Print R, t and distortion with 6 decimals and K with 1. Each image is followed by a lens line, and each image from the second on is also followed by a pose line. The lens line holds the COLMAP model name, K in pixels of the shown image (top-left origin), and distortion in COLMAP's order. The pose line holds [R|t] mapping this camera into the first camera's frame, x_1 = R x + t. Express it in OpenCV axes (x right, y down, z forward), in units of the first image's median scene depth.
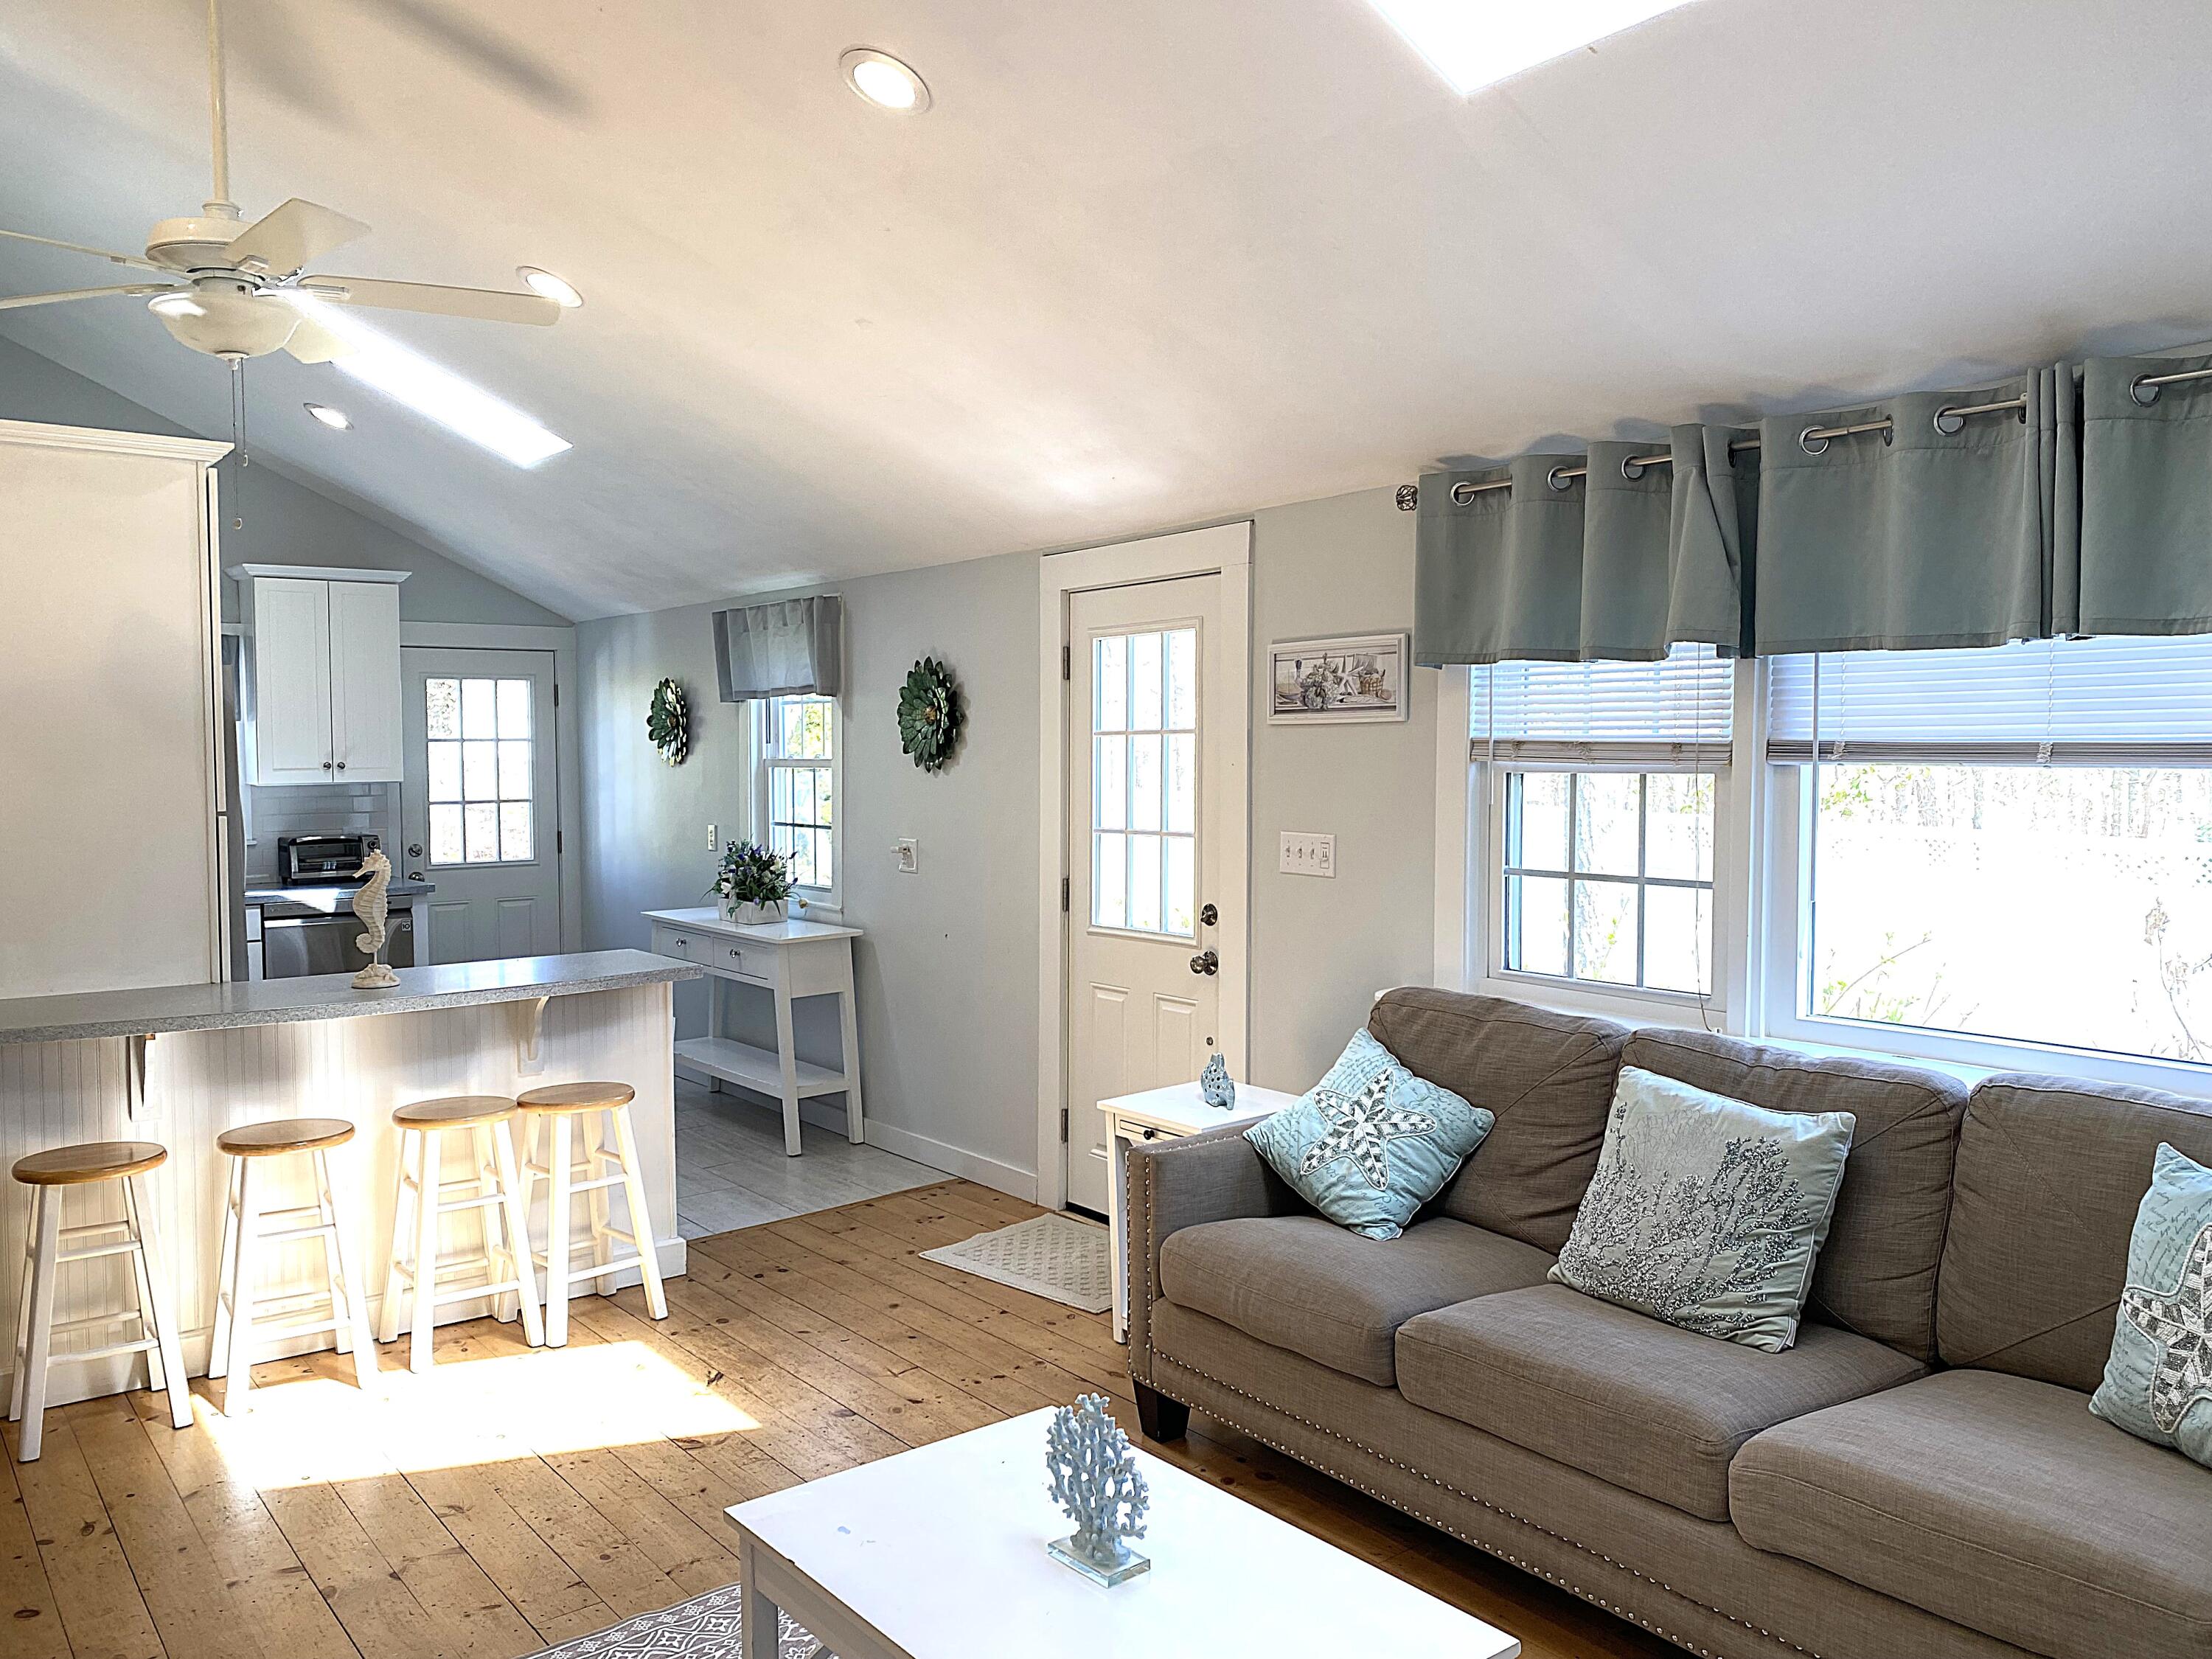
lens RADIAL K [[1658.4, 0, 1123.1], [0, 1658.4, 835.4], [0, 0, 1]] dist [0.044121, -0.054374]
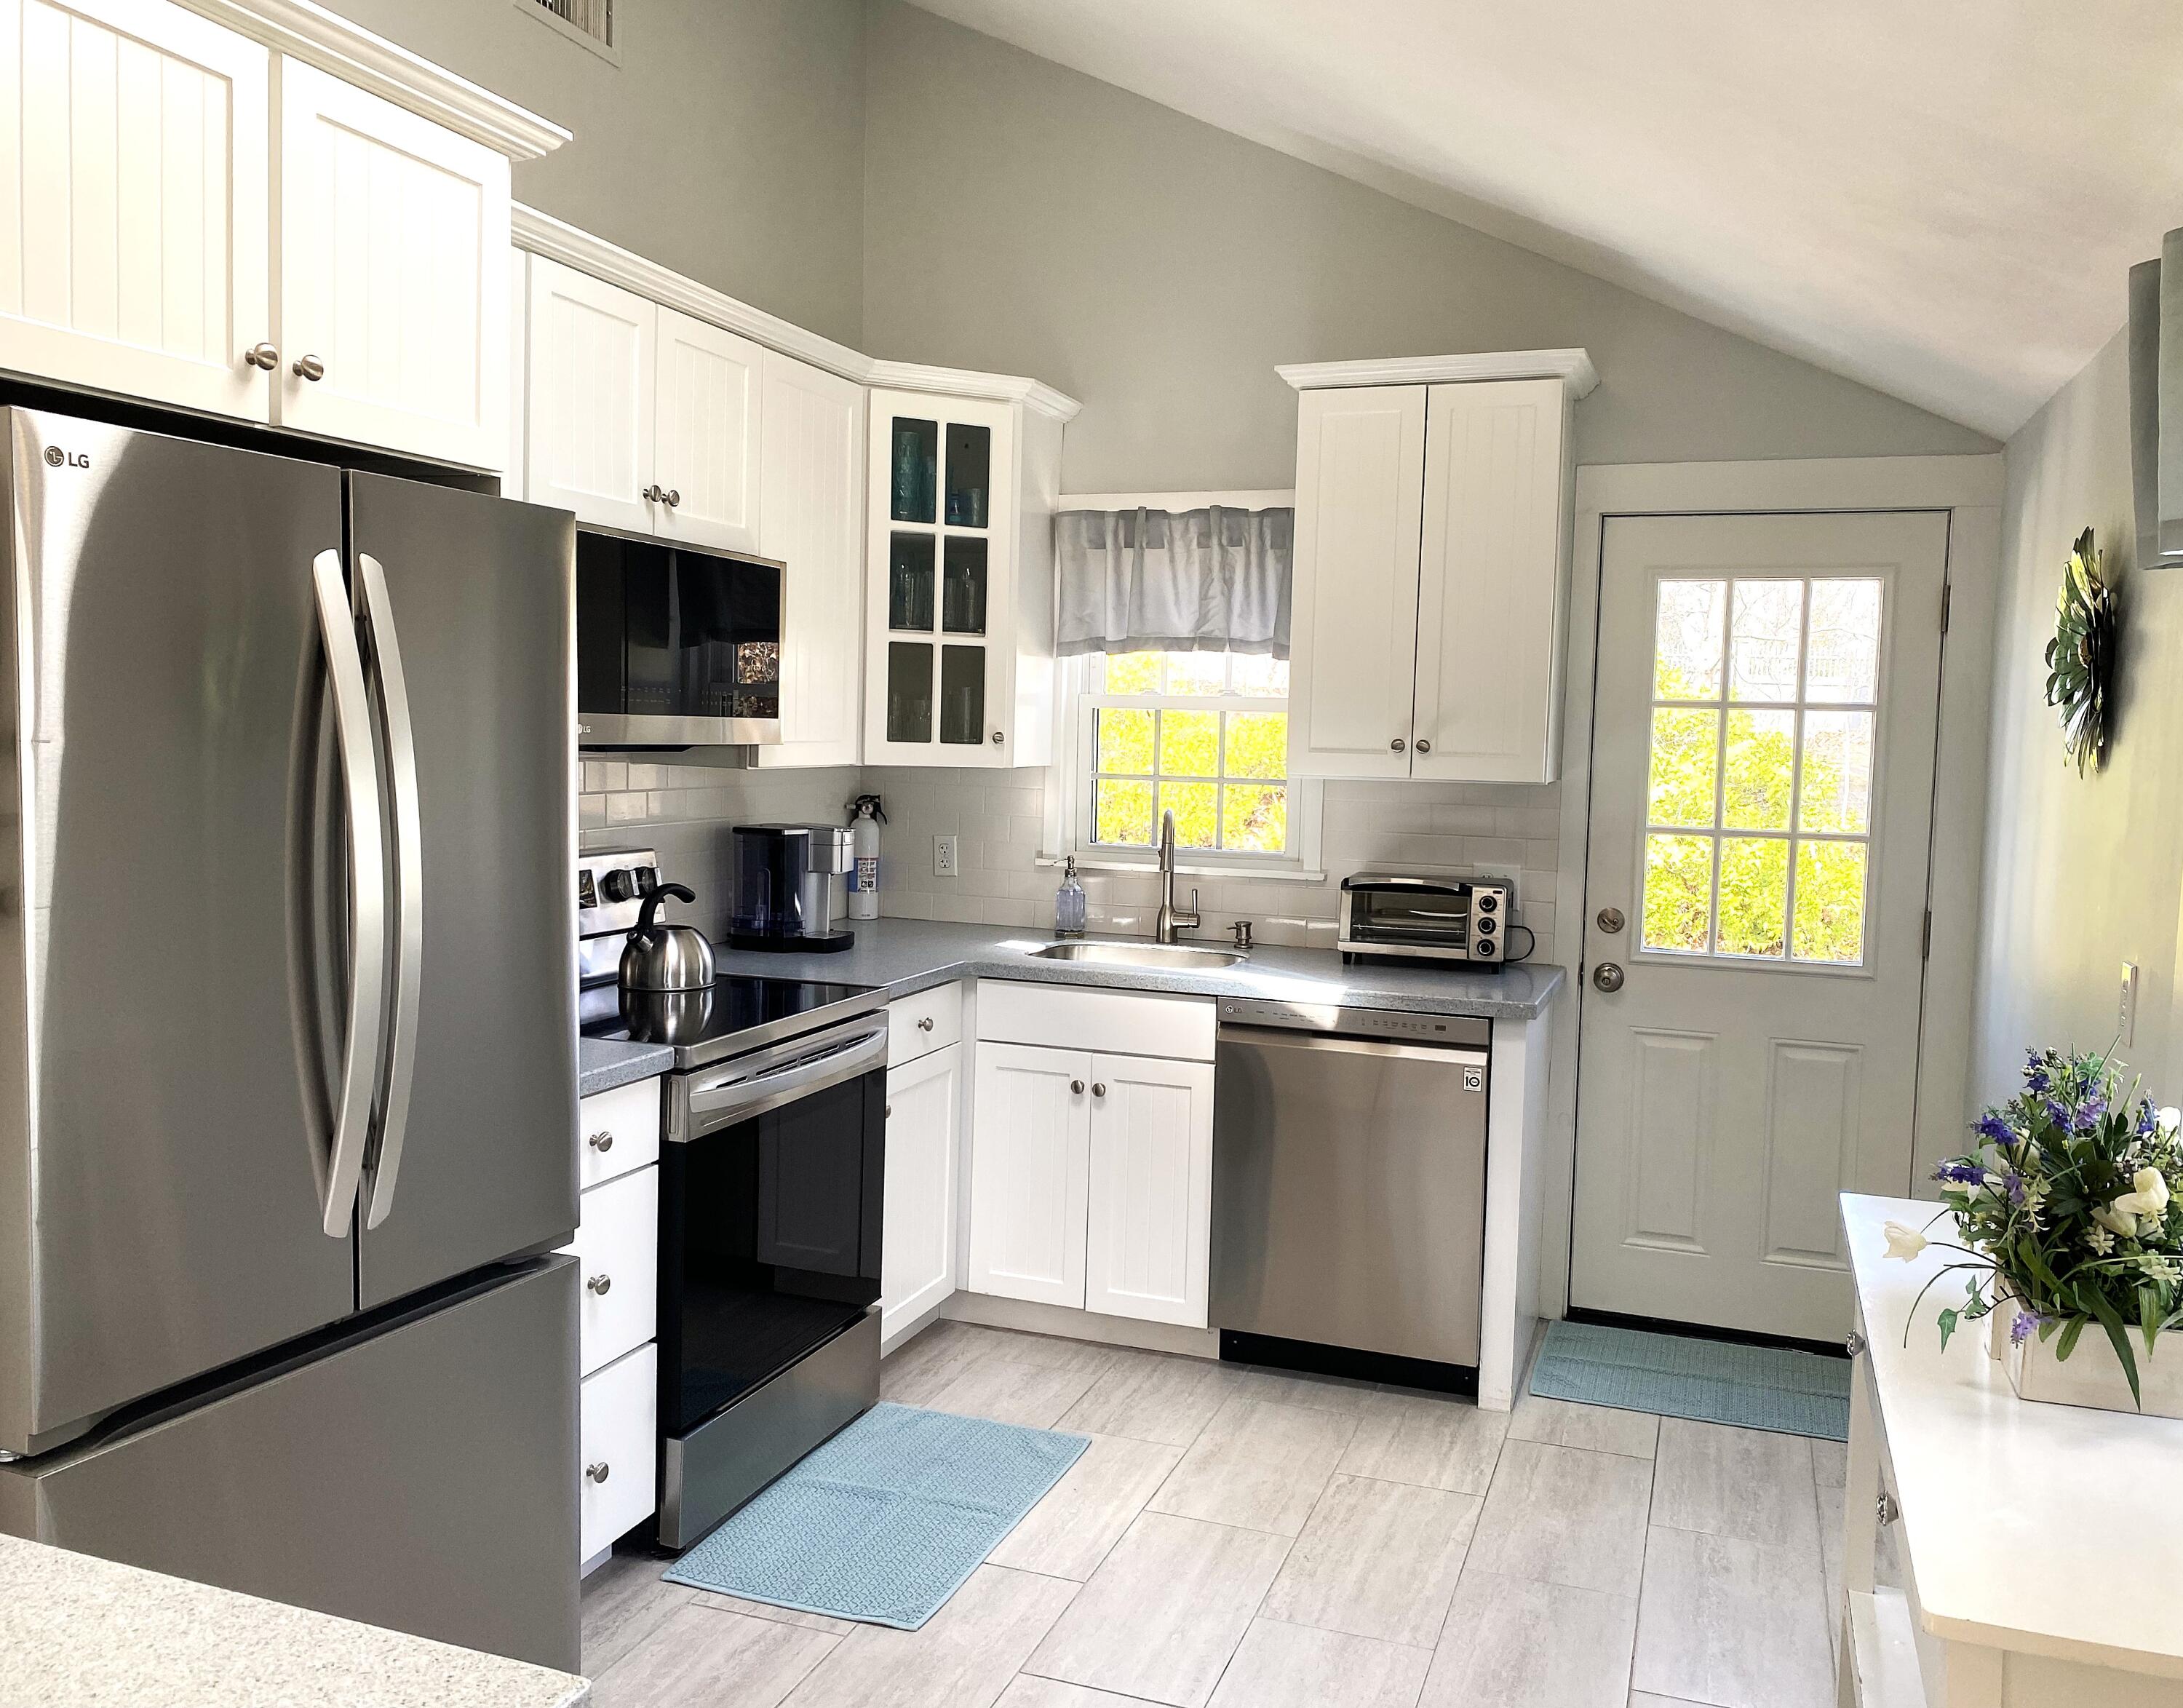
lens RADIAL K [[1749.6, 0, 1095.9], [0, 1749.6, 815.8], [0, 0, 1]] dist [0.070282, -0.000213]
pose [[0.519391, 0.068631, -0.851776, -0.103380], [-0.077657, 0.996436, 0.032933, -0.055448], [0.851001, 0.049041, 0.522870, 1.152014]]
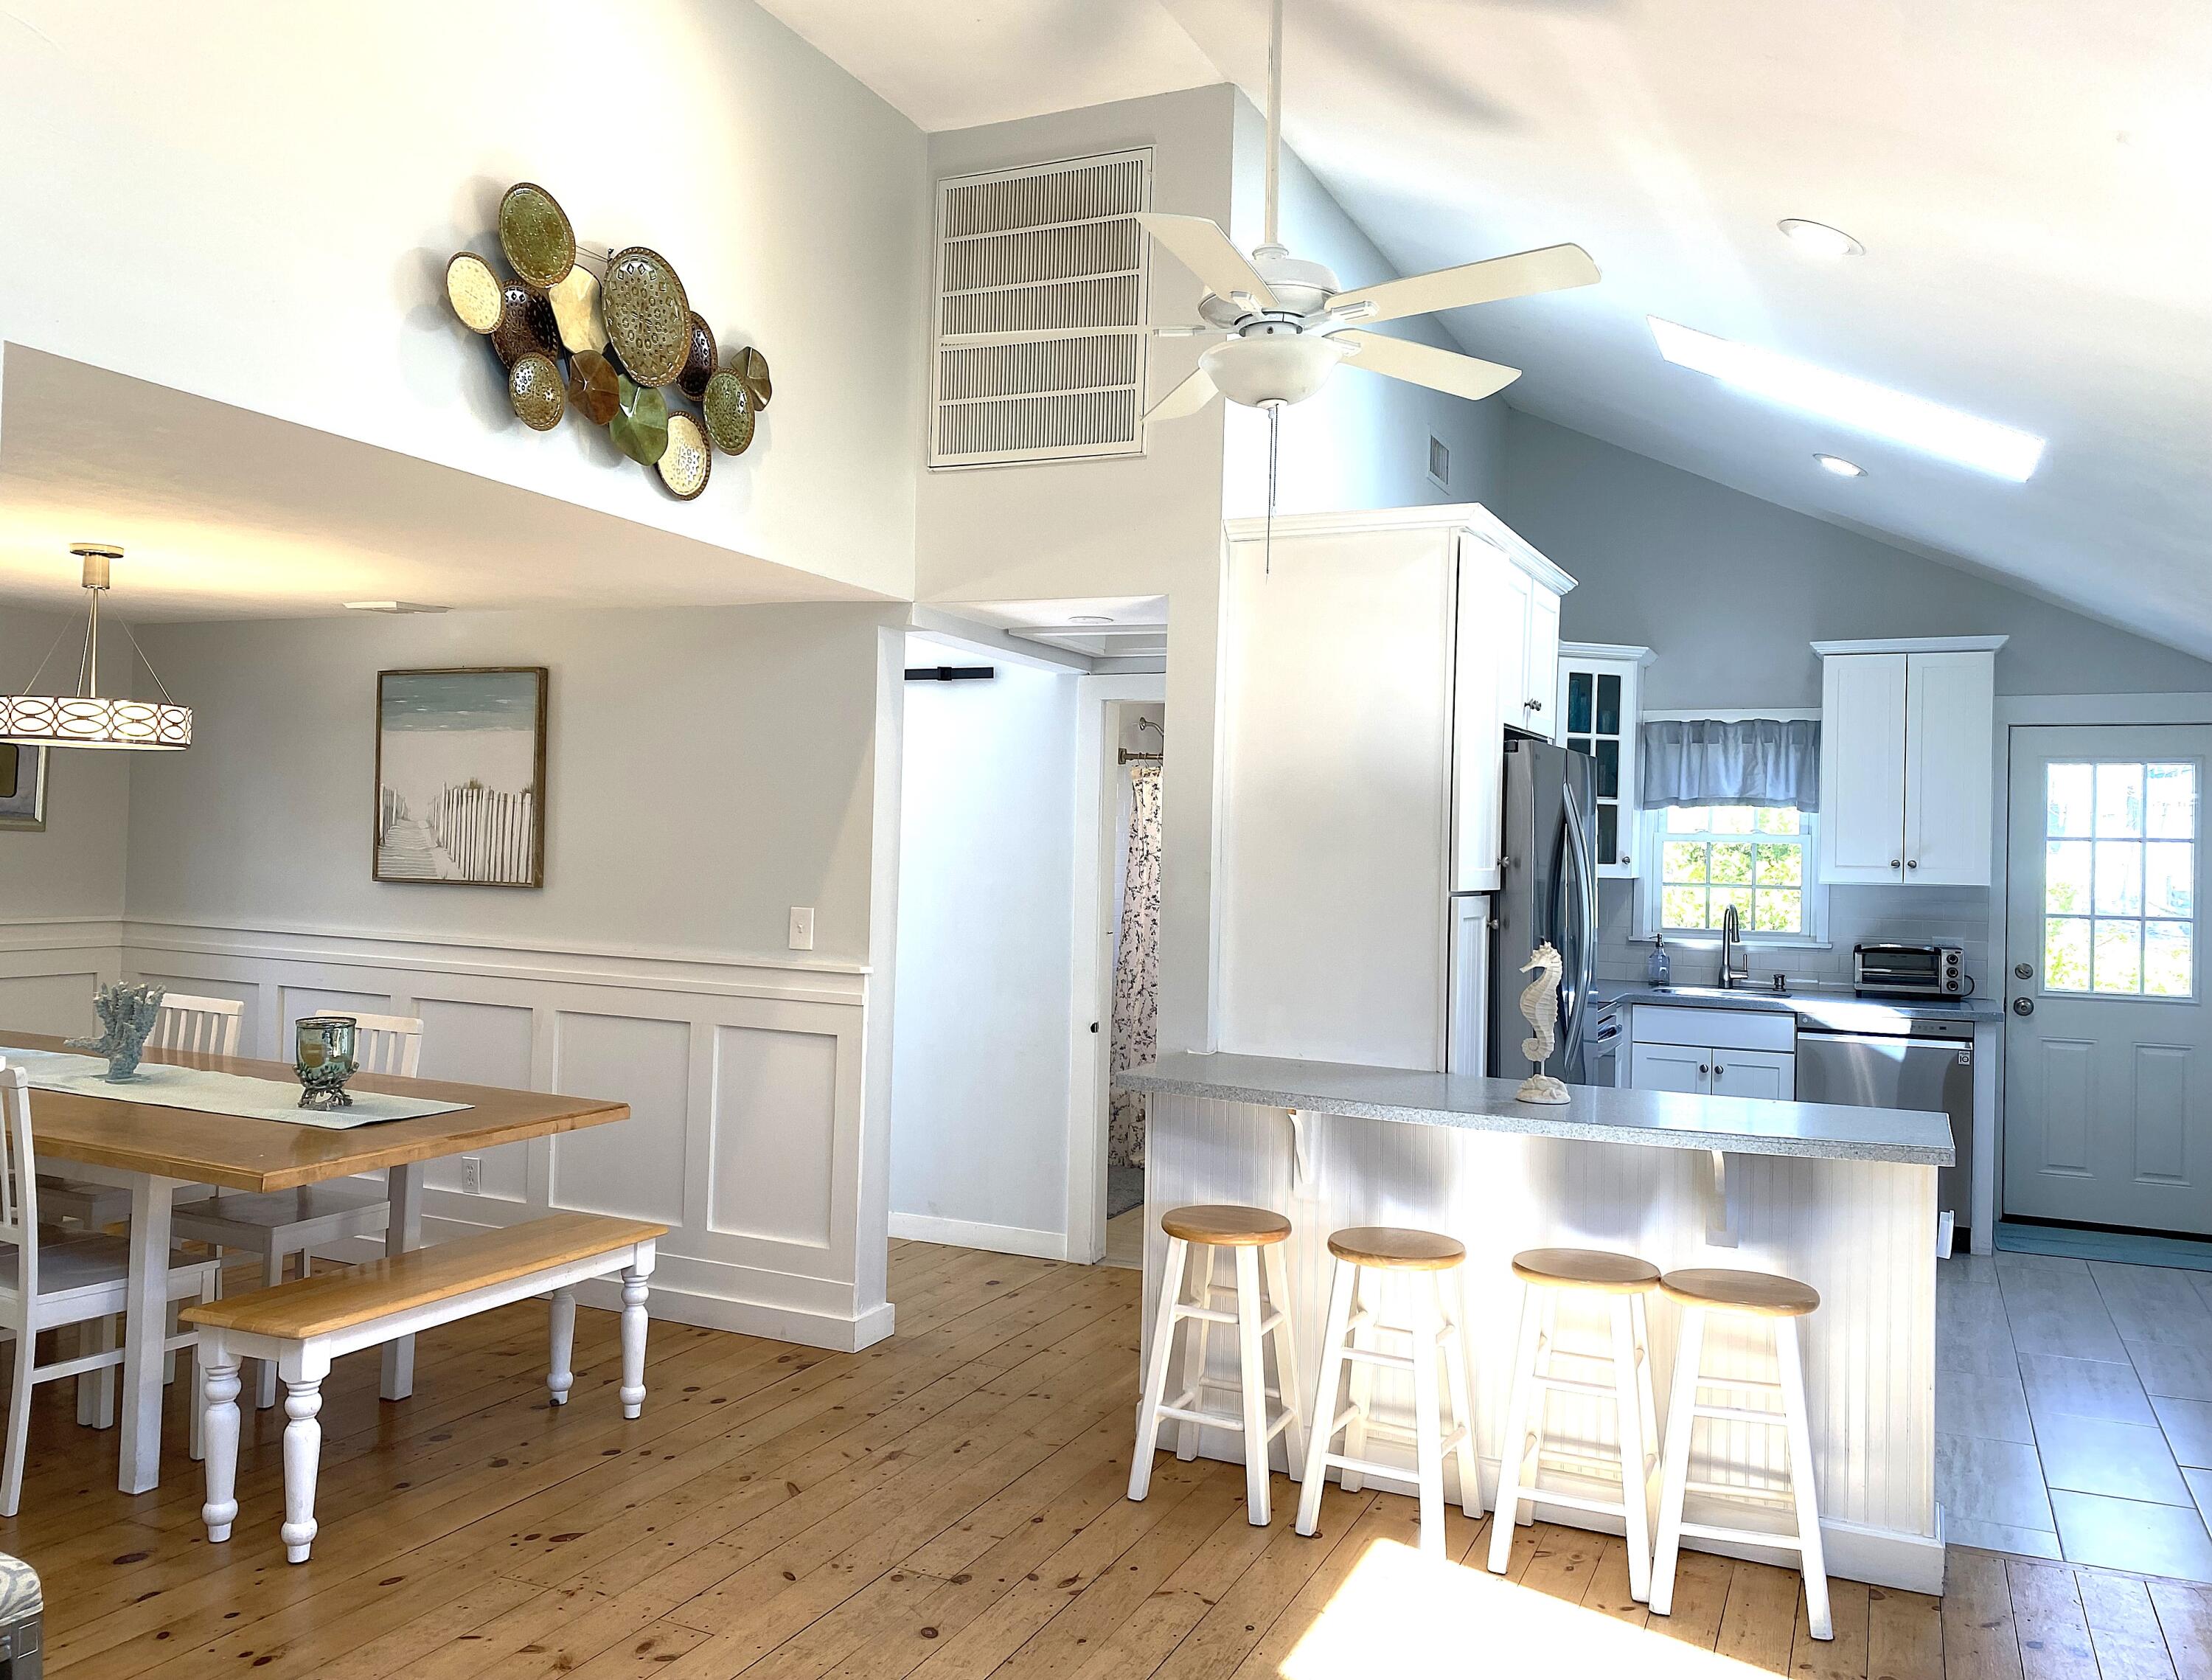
lens RADIAL K [[1727.2, 0, 1103.3], [0, 1727.2, 799.7], [0, 0, 1]] dist [0.010167, 0.000598]
pose [[0.446049, -0.005468, -0.894992, 0.271862], [-0.073450, 0.996385, -0.042693, -0.011121], [0.891989, 0.084780, 0.444035, 0.409961]]
